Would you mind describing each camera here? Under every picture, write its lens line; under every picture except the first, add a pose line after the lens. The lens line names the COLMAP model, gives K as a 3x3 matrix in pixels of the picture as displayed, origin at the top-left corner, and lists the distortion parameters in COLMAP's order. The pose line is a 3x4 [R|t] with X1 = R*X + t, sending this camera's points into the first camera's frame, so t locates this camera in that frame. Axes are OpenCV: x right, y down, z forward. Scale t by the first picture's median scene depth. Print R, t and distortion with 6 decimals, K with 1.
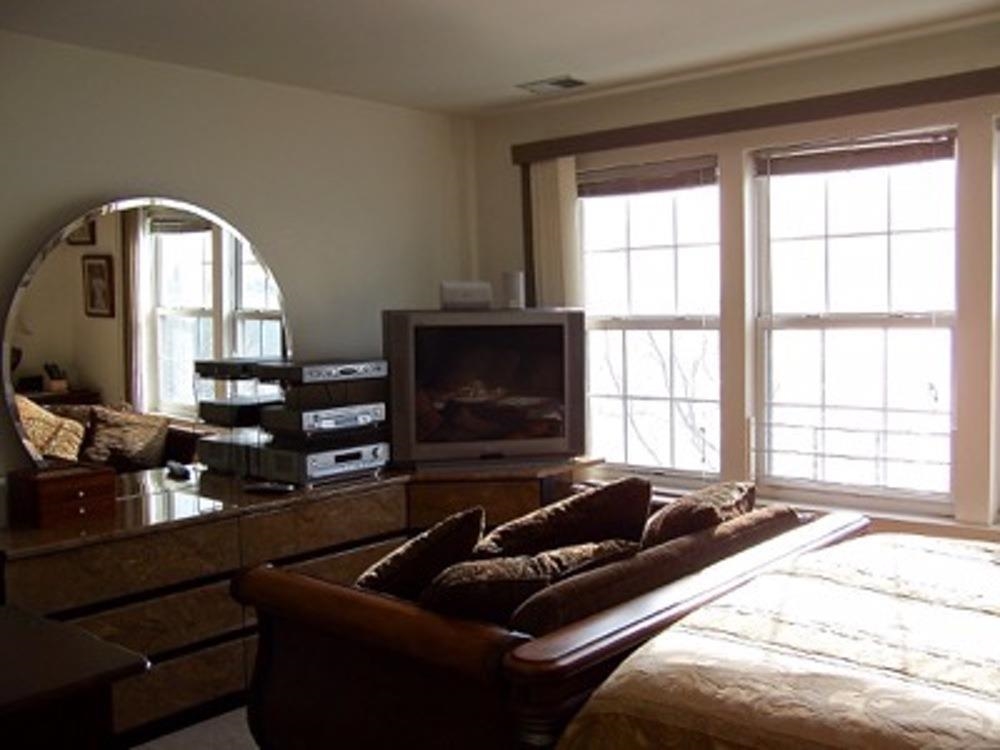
lens RADIAL K [[971.6, 0, 500.0], [0, 971.6, 375.0], [0, 0, 1]] dist [-0.003001, -0.011487]
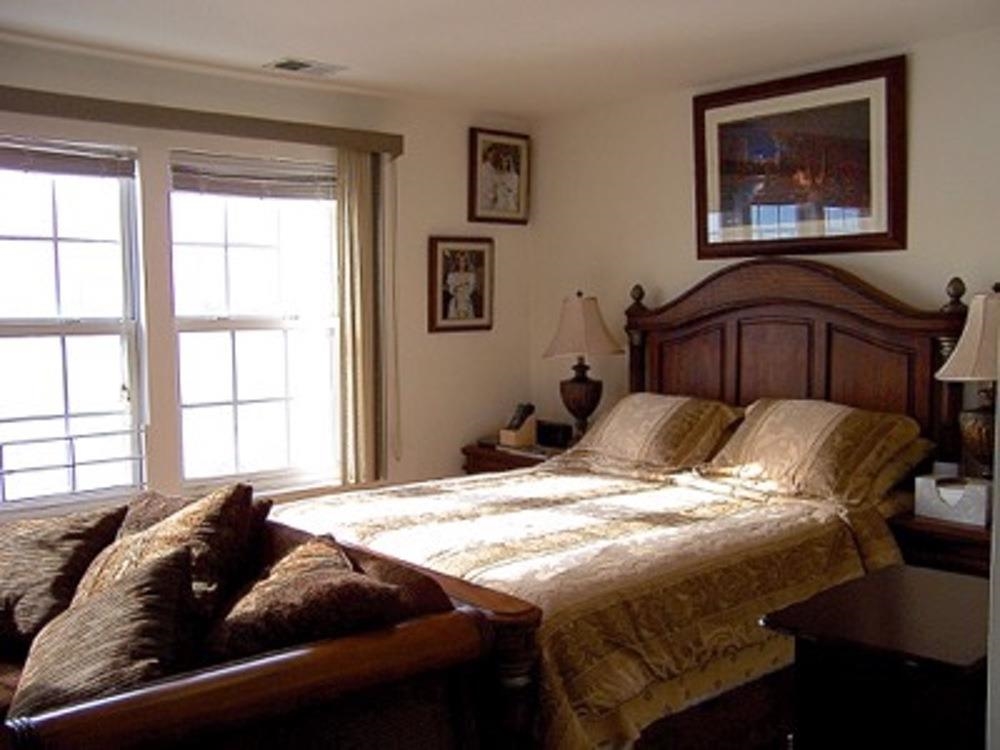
lens RADIAL K [[971.6, 0, 500.0], [0, 971.6, 375.0], [0, 0, 1]] dist [-0.003001, -0.011487]
pose [[0.135218, -0.053502, 0.989370, -0.631239], [0.074492, 0.996264, 0.043694, -0.020043], [-0.988012, 0.067792, 0.138698, 0.496080]]
